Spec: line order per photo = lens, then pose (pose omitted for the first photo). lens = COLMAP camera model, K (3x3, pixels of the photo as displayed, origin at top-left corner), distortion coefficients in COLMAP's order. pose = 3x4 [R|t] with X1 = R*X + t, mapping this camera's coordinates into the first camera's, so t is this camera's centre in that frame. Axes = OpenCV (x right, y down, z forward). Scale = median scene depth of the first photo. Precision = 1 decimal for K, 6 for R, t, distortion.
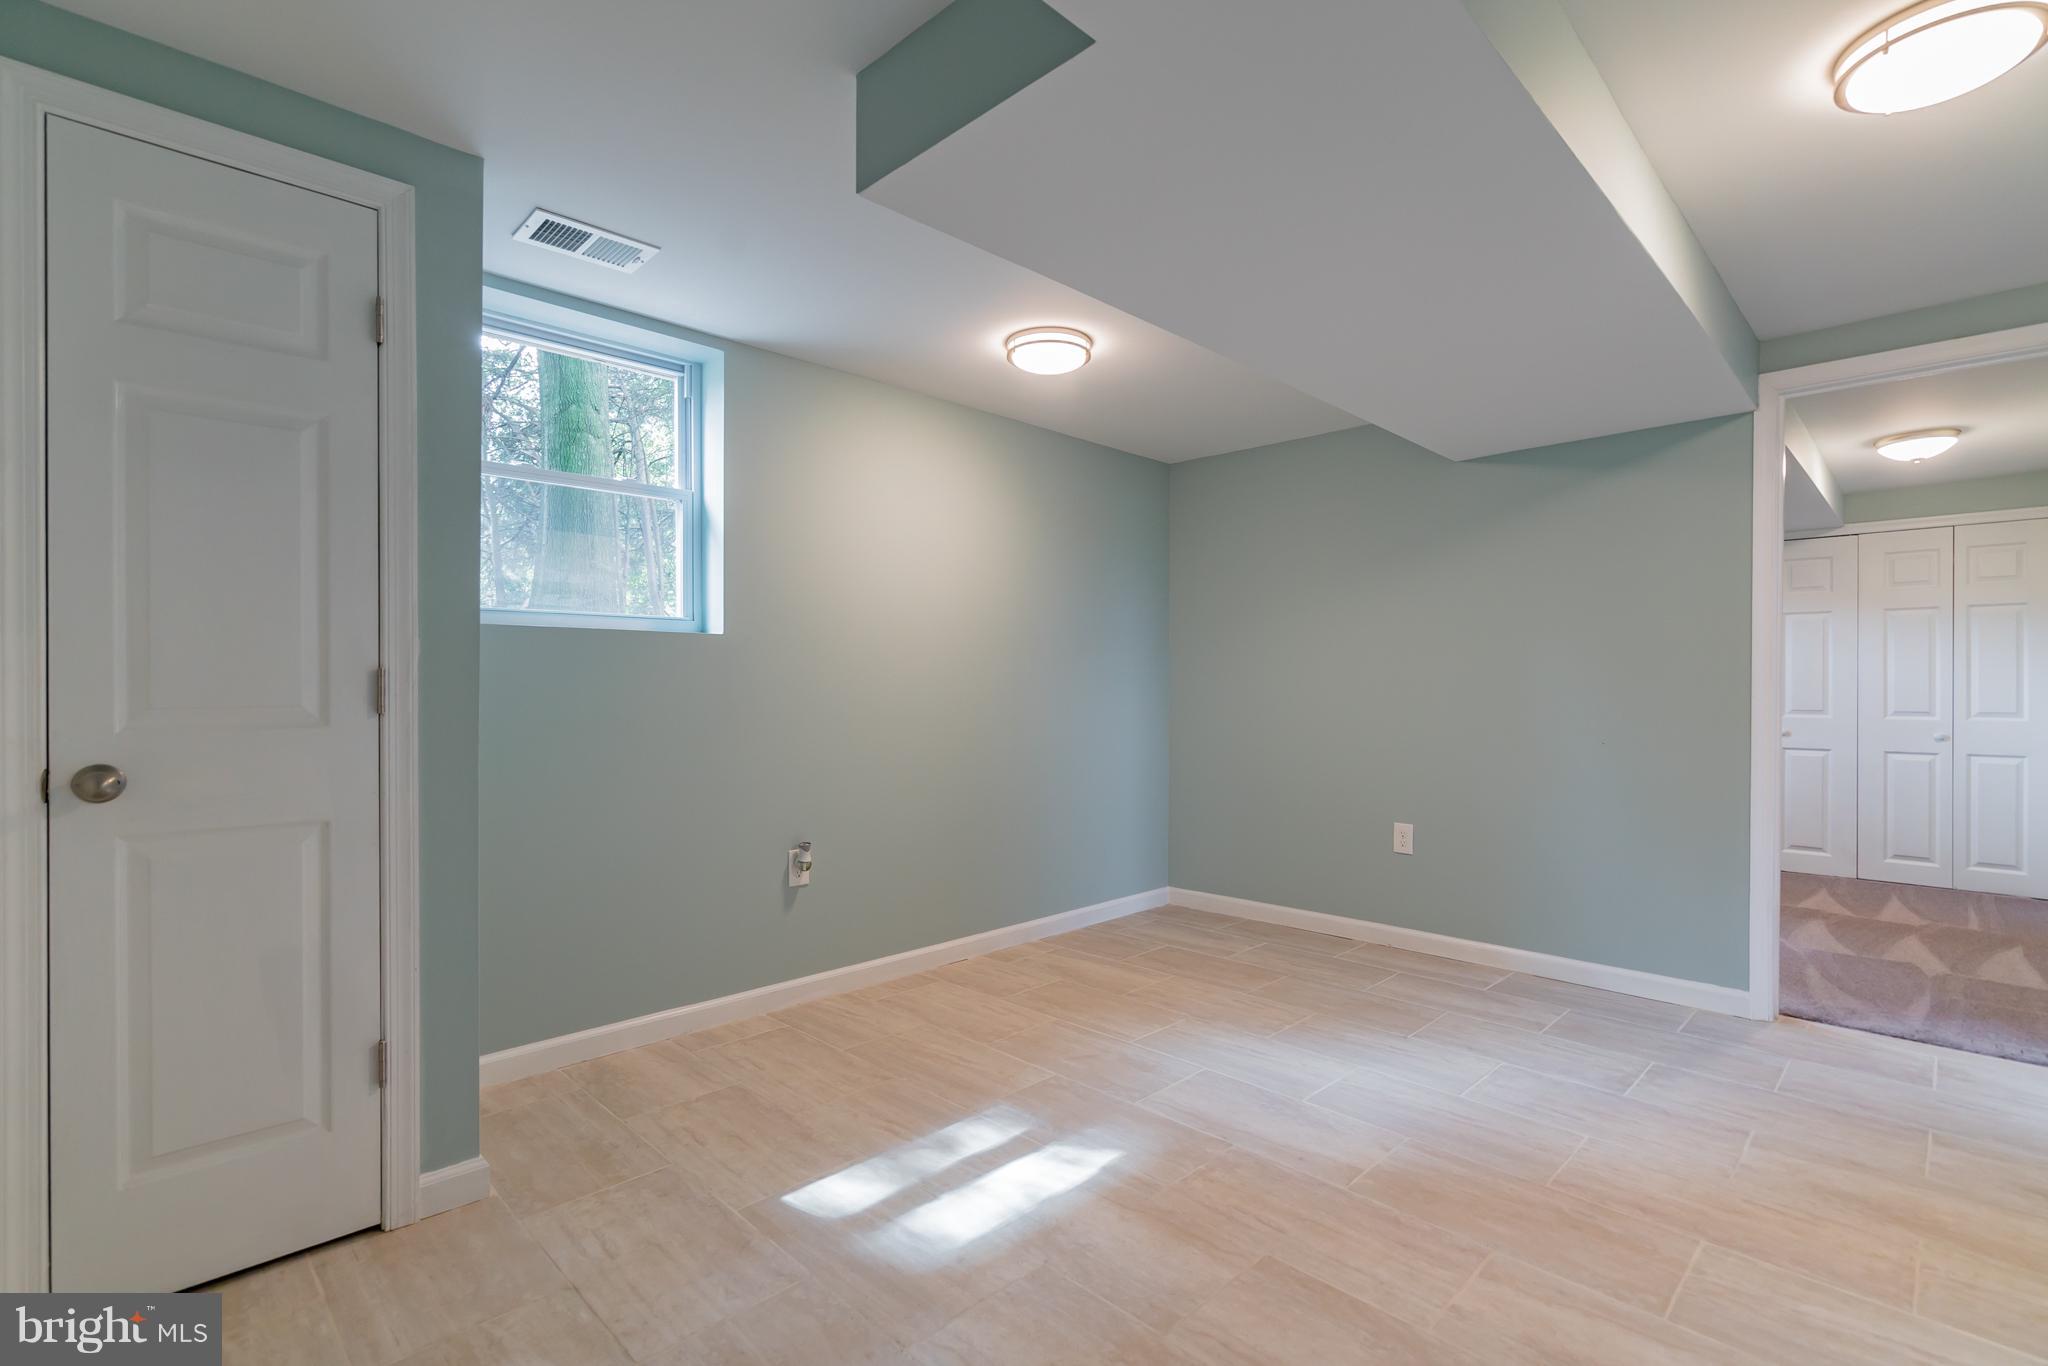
lens RADIAL K [[937.3, 0, 1019.7], [0, 937.3, 681.8], [0, 0, 1]] dist [-0.004556, 0.002245]
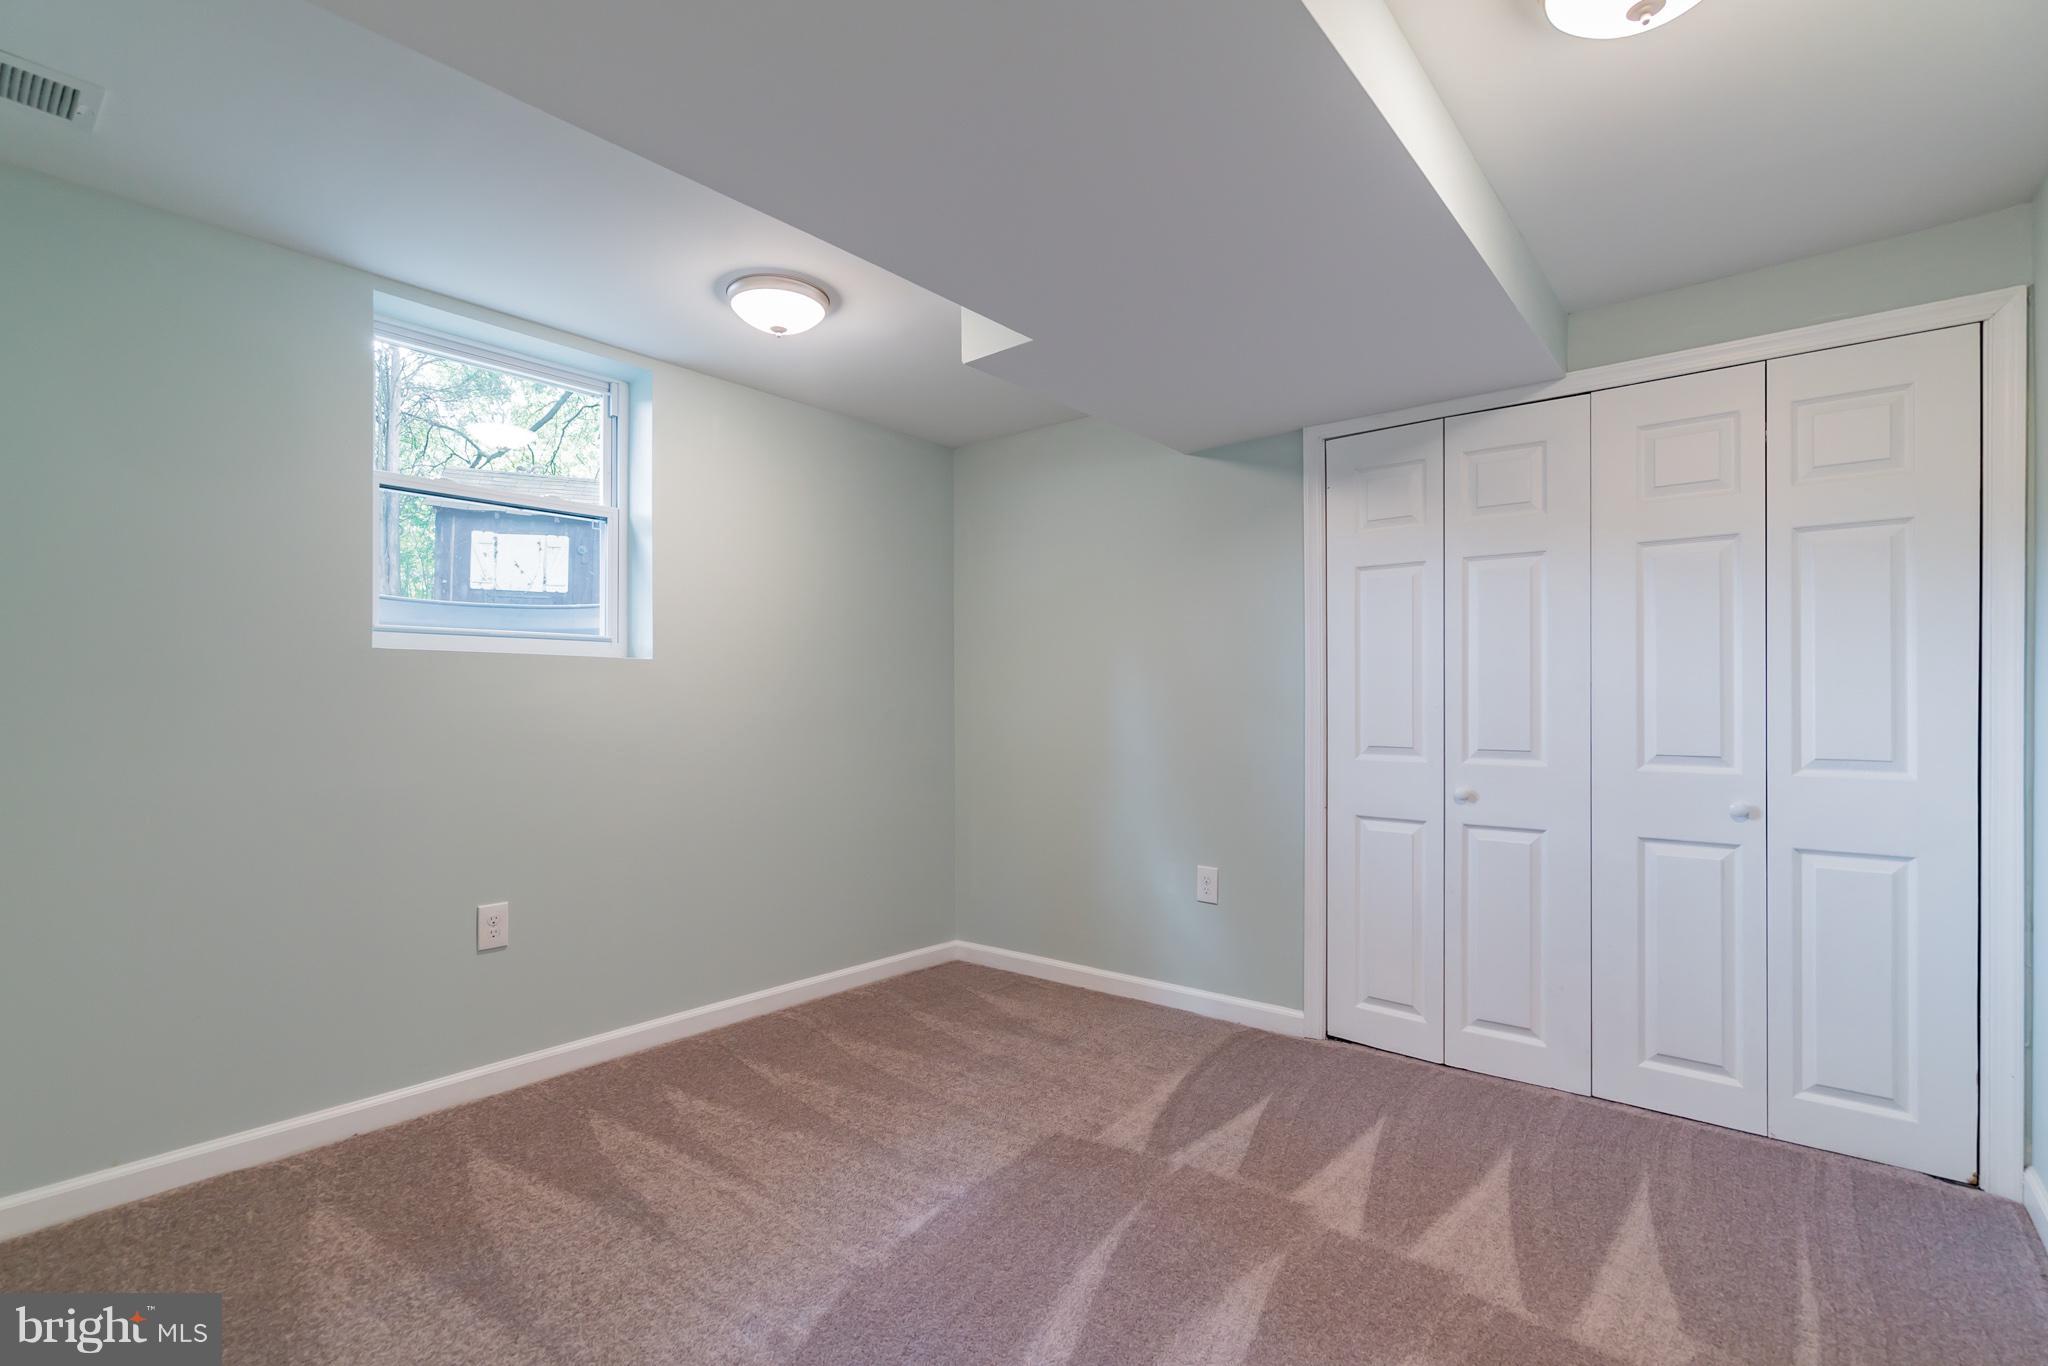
lens RADIAL K [[937.3, 0, 1028.7], [0, 937.3, 696.1], [0, 0, 1]] dist [-0.004556, 0.002245]
pose [[0.993565, 0.007508, 0.113015, 0.371595], [-0.006074, 0.999897, -0.013031, 0.006506], [-0.113101, 0.012261, 0.993508, 0.370501]]
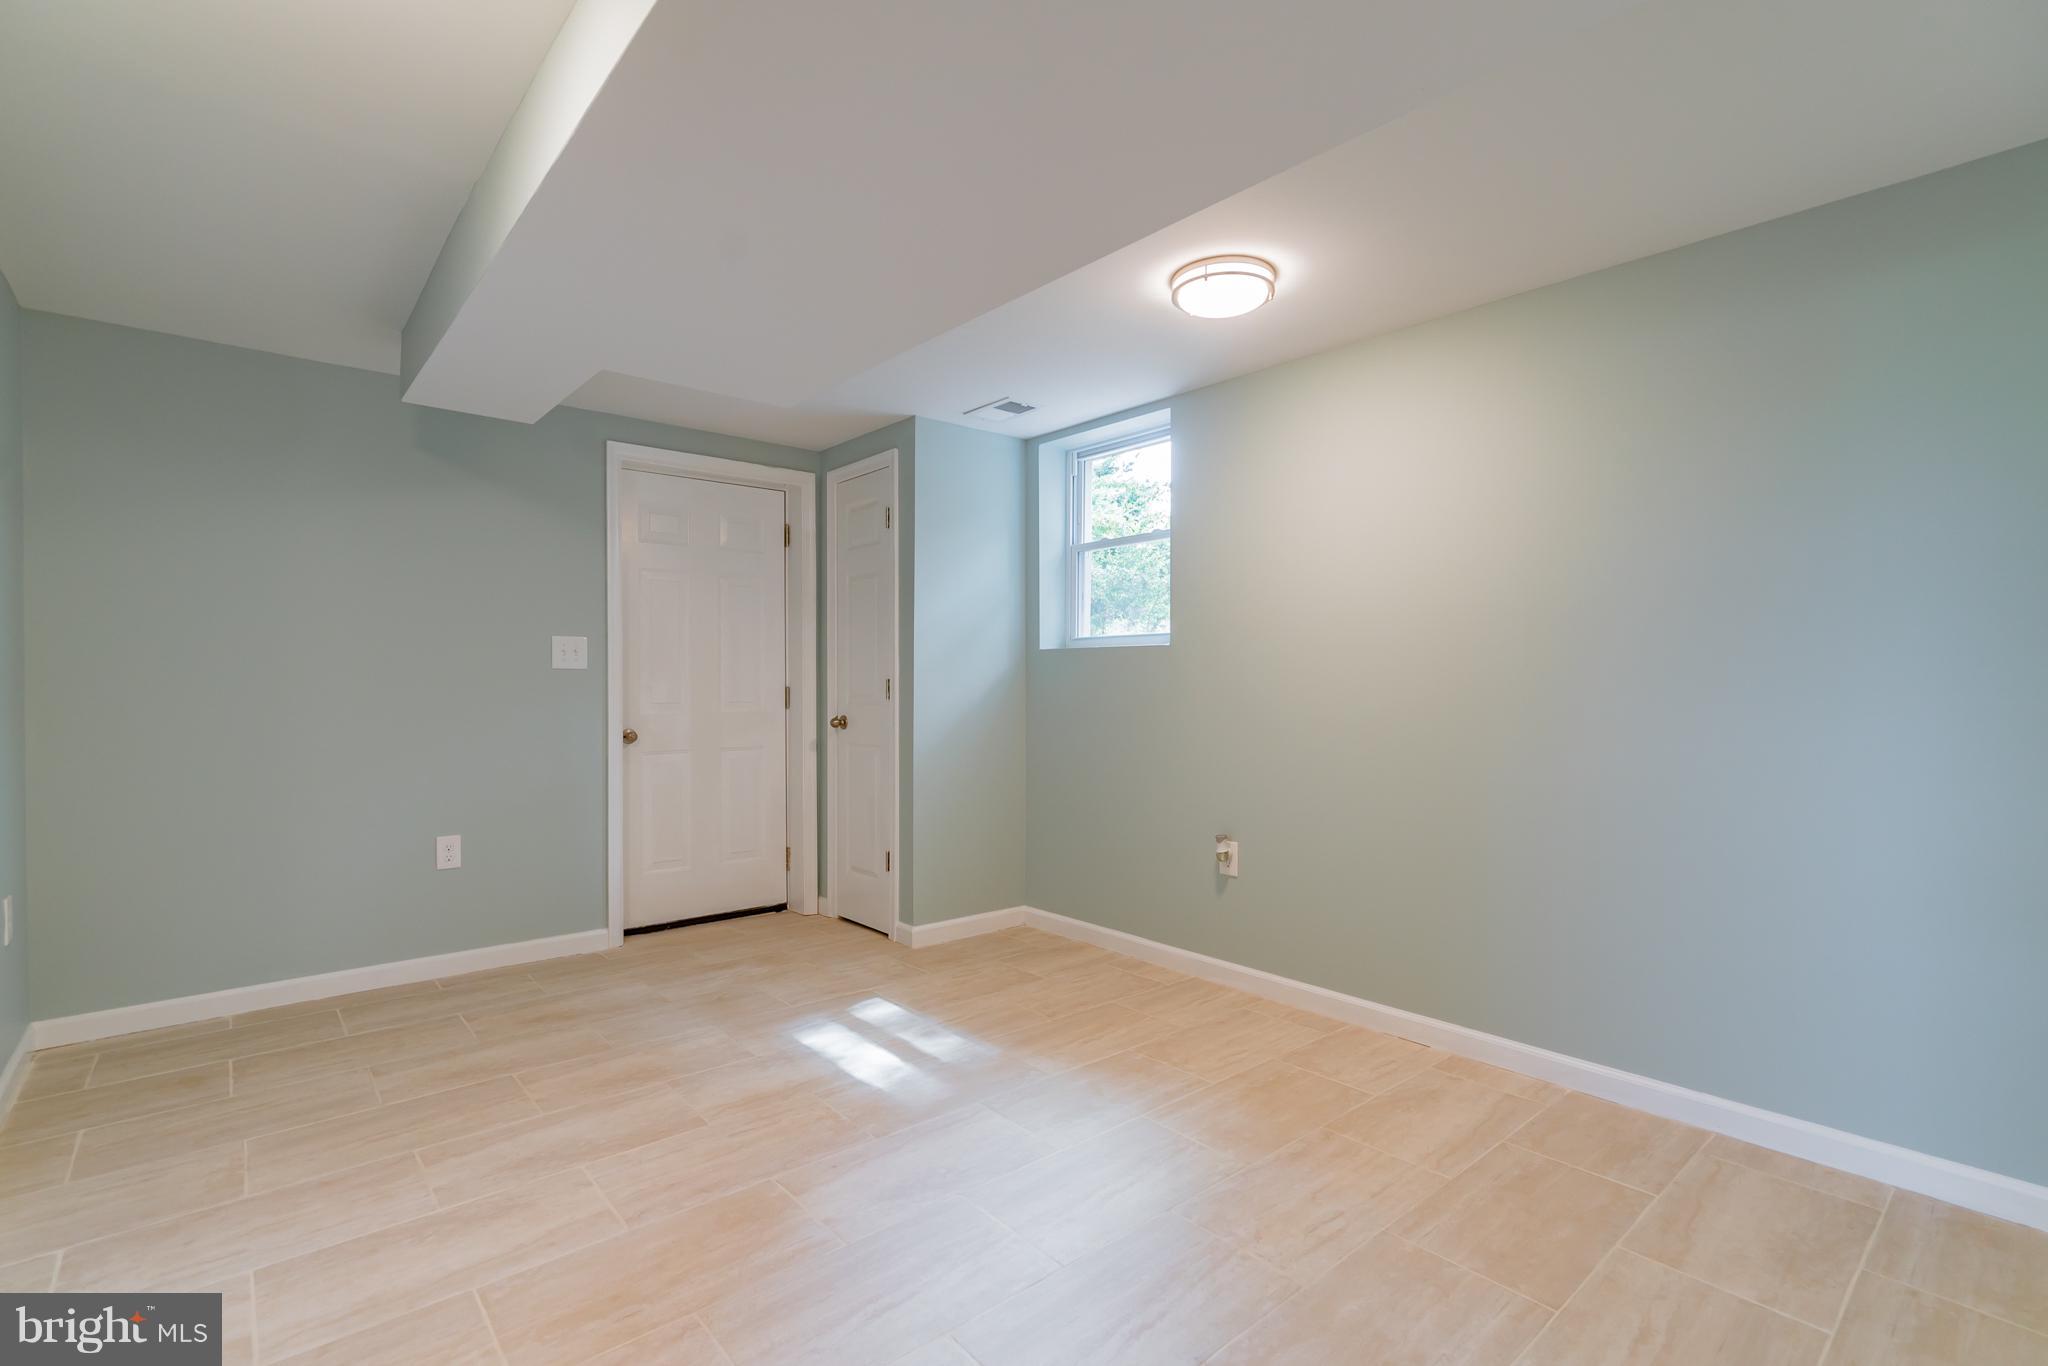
lens RADIAL K [[937.3, 0, 1026.0], [0, 937.3, 688.1], [0, 0, 1]] dist [-0.004556, 0.002245]
pose [[-0.069609, 0.003308, -0.997569, 1.644386], [0.003643, 0.999989, 0.003062, 0.000354], [0.997568, -0.003421, -0.069620, 1.643949]]
